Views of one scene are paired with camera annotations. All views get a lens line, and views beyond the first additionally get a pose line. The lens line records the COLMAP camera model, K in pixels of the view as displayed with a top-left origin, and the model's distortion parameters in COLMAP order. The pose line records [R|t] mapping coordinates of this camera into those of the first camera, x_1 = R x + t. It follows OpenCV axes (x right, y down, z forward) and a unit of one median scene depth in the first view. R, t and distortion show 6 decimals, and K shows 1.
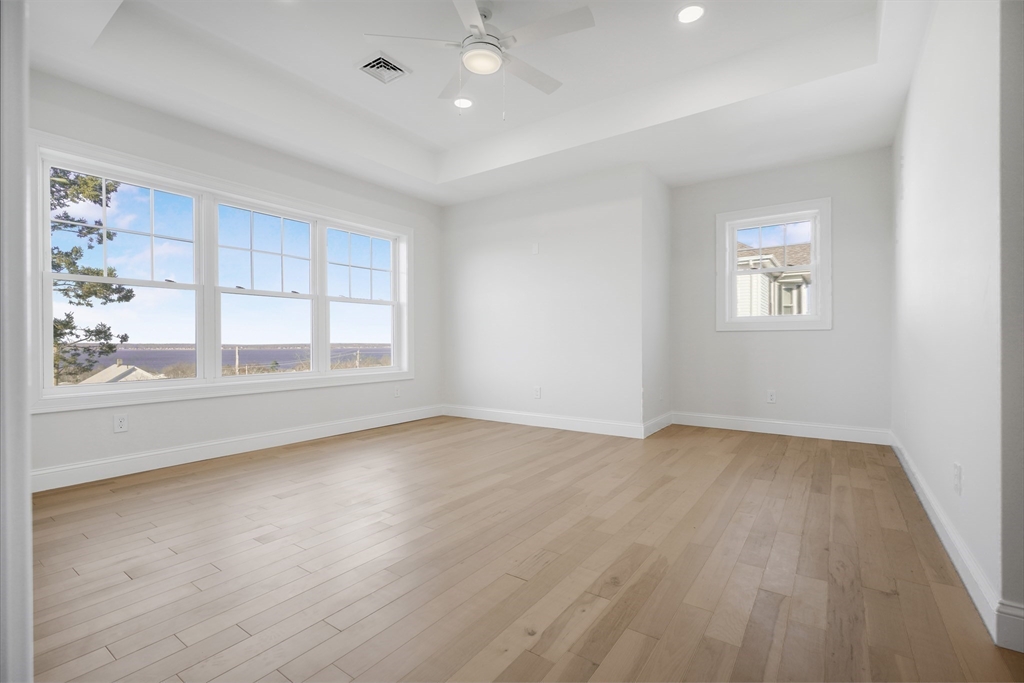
lens RADIAL K [[458.7, 0, 519.5], [0, 458.7, 341.4], [0, 0, 1]] dist [-0.010626, 0.004622]
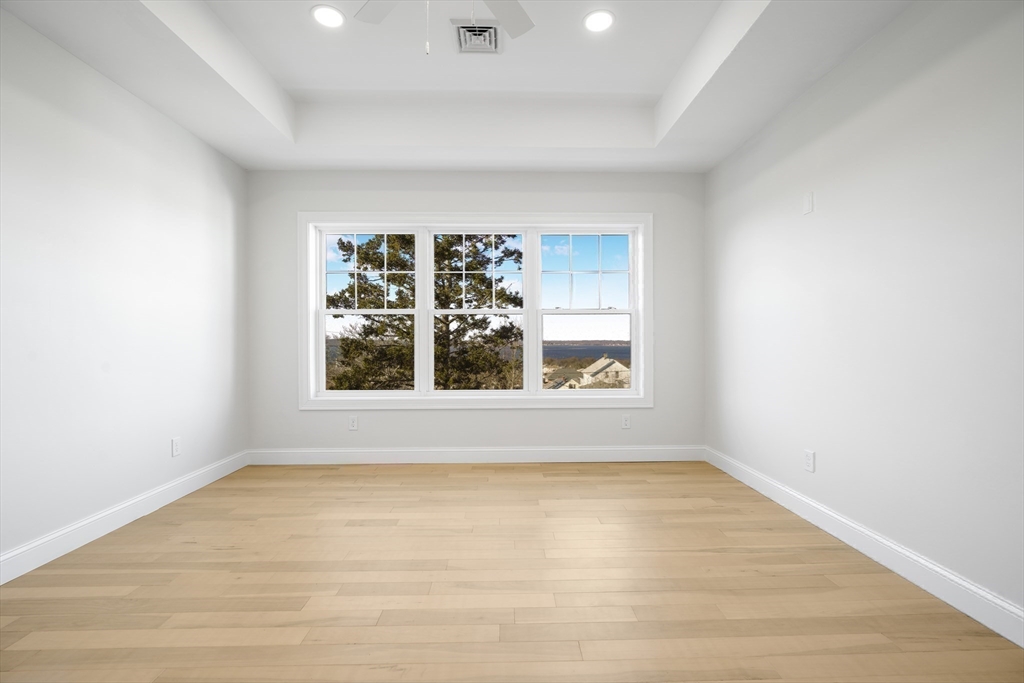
lens RADIAL K [[458.7, 0, 513.5], [0, 458.7, 340.3], [0, 0, 1]] dist [-0.010626, 0.004622]
pose [[0.585250, 0.001261, -0.810852, 0.287764], [0.001645, 0.999995, 0.002742, -0.037802], [0.810851, -0.002939, 0.585245, 0.397581]]
